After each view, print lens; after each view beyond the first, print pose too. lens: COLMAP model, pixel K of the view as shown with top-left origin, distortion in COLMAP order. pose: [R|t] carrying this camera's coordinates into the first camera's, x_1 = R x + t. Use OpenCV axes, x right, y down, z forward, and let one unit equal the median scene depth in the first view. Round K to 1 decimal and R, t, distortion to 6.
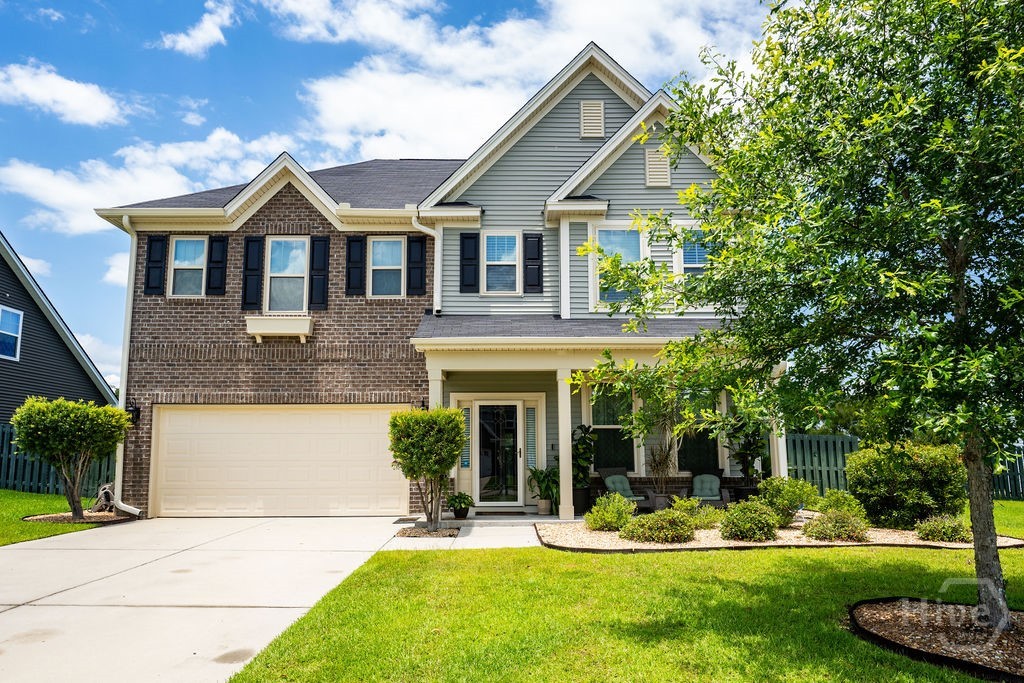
lens RADIAL K [[659.4, 0, 510.5], [0, 659.4, 361.5], [0, 0, 1]] dist [0.001318, 0.000475]
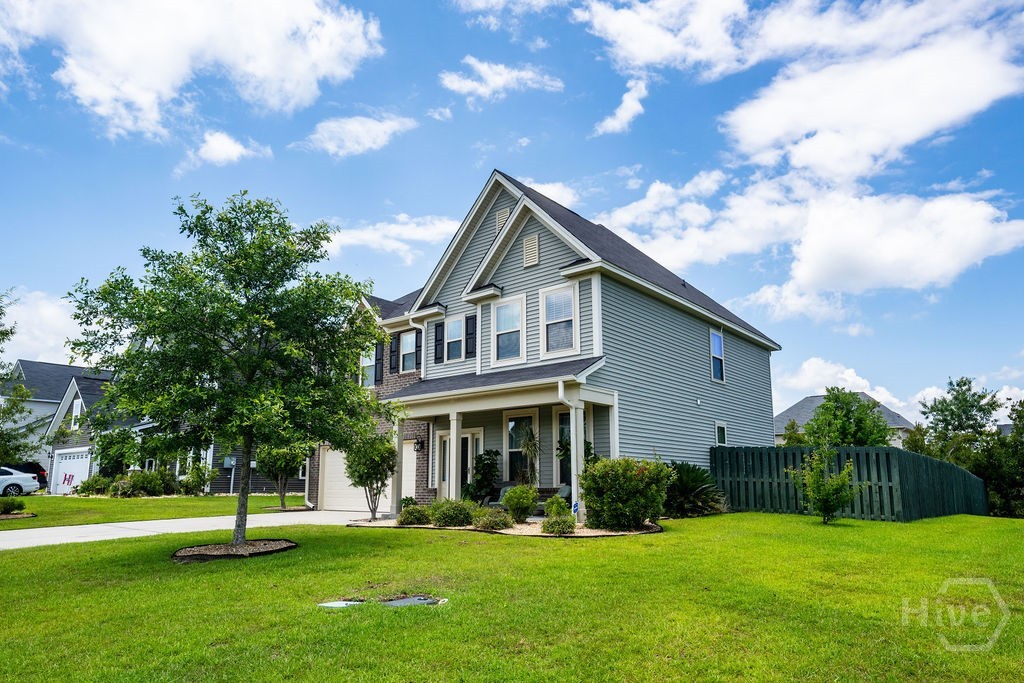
lens RADIAL K [[662.5, 0, 512.0], [0, 662.5, 341.5], [0, 0, 1]] dist [-0.002541, -0.043913]
pose [[0.747721, -0.145113, -0.647962, 1.003535], [0.102703, 0.989359, -0.103055, 0.018536], [0.656022, 0.010509, 0.754669, -0.029266]]
